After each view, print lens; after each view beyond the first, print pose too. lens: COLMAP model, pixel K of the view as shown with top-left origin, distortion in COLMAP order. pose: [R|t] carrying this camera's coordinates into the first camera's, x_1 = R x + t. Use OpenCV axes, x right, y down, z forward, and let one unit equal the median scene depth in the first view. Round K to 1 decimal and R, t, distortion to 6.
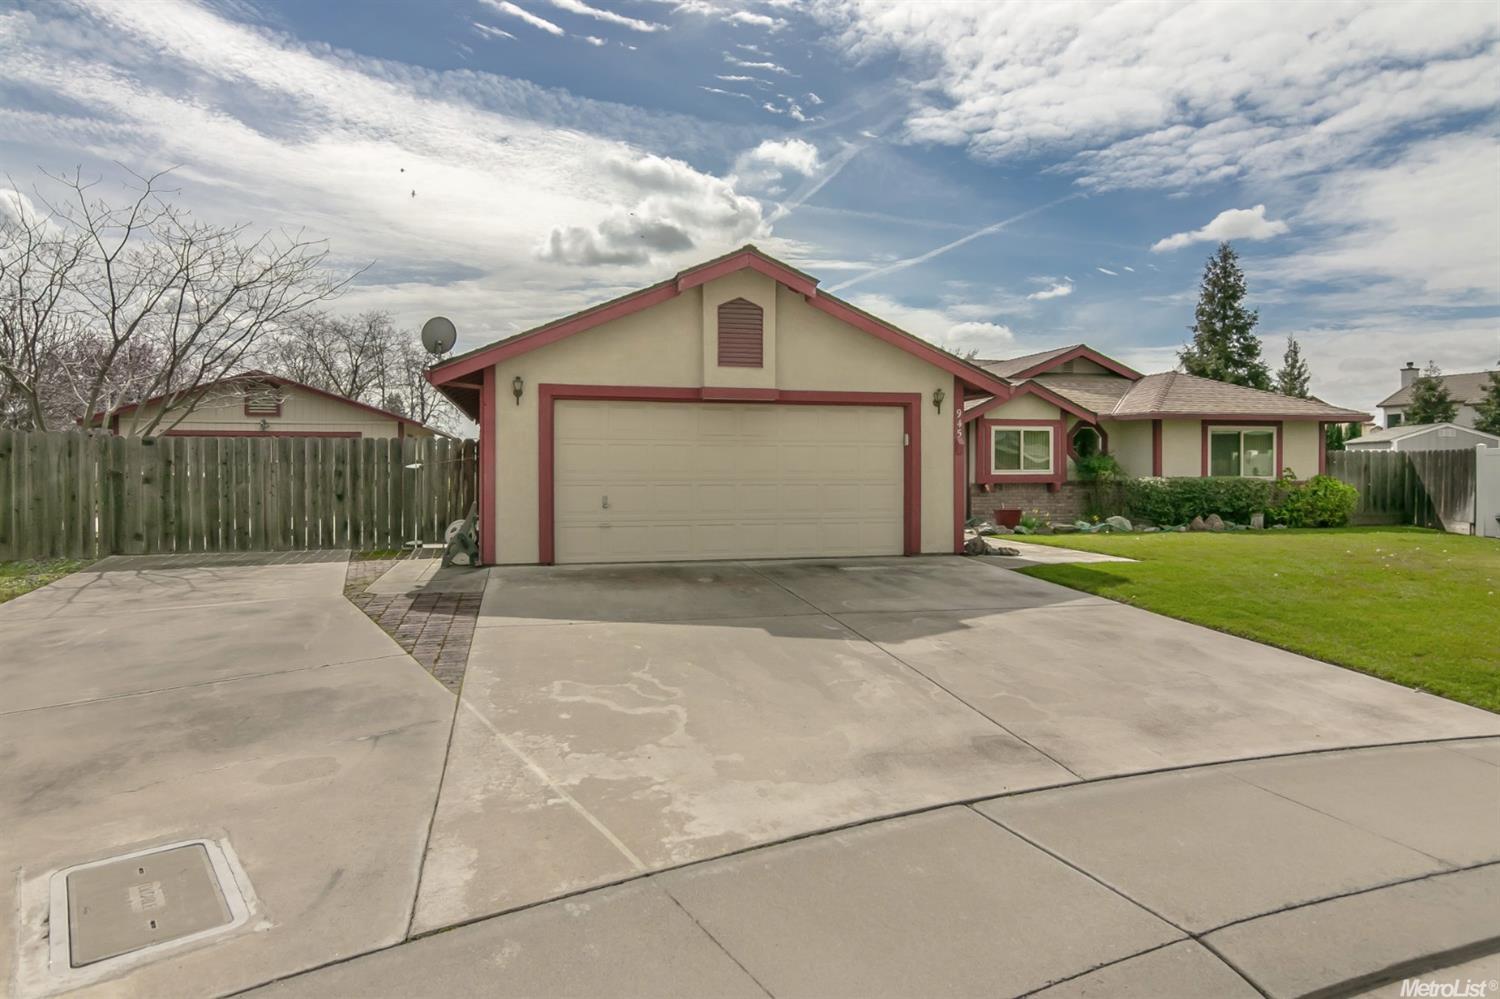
lens RADIAL K [[783.4, 0, 820.4], [0, 783.4, 465.3], [0, 0, 1]] dist [-0.002644, 0.001332]
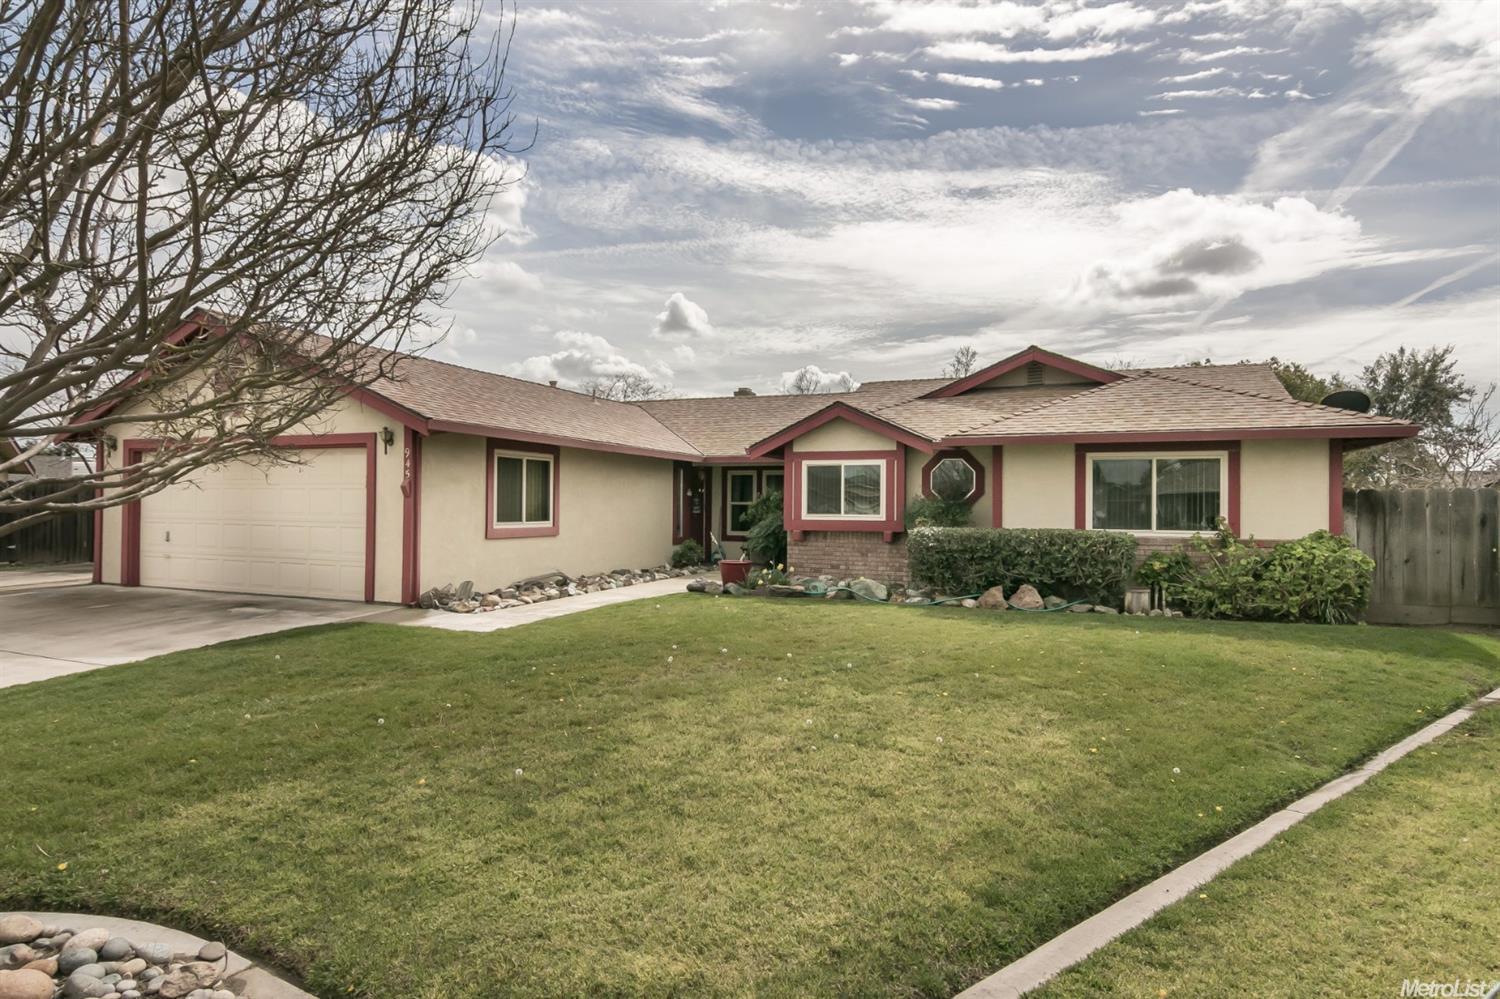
lens RADIAL K [[827.3, 0, 900.5], [0, 827.3, 454.0], [0, 0, 1]] dist [-0.001470, 0.000593]
pose [[0.825317, -0.025867, -0.564077, 0.787666], [-0.006388, 0.998459, -0.055133, -0.009434], [0.564634, 0.049105, 0.823879, 0.338731]]
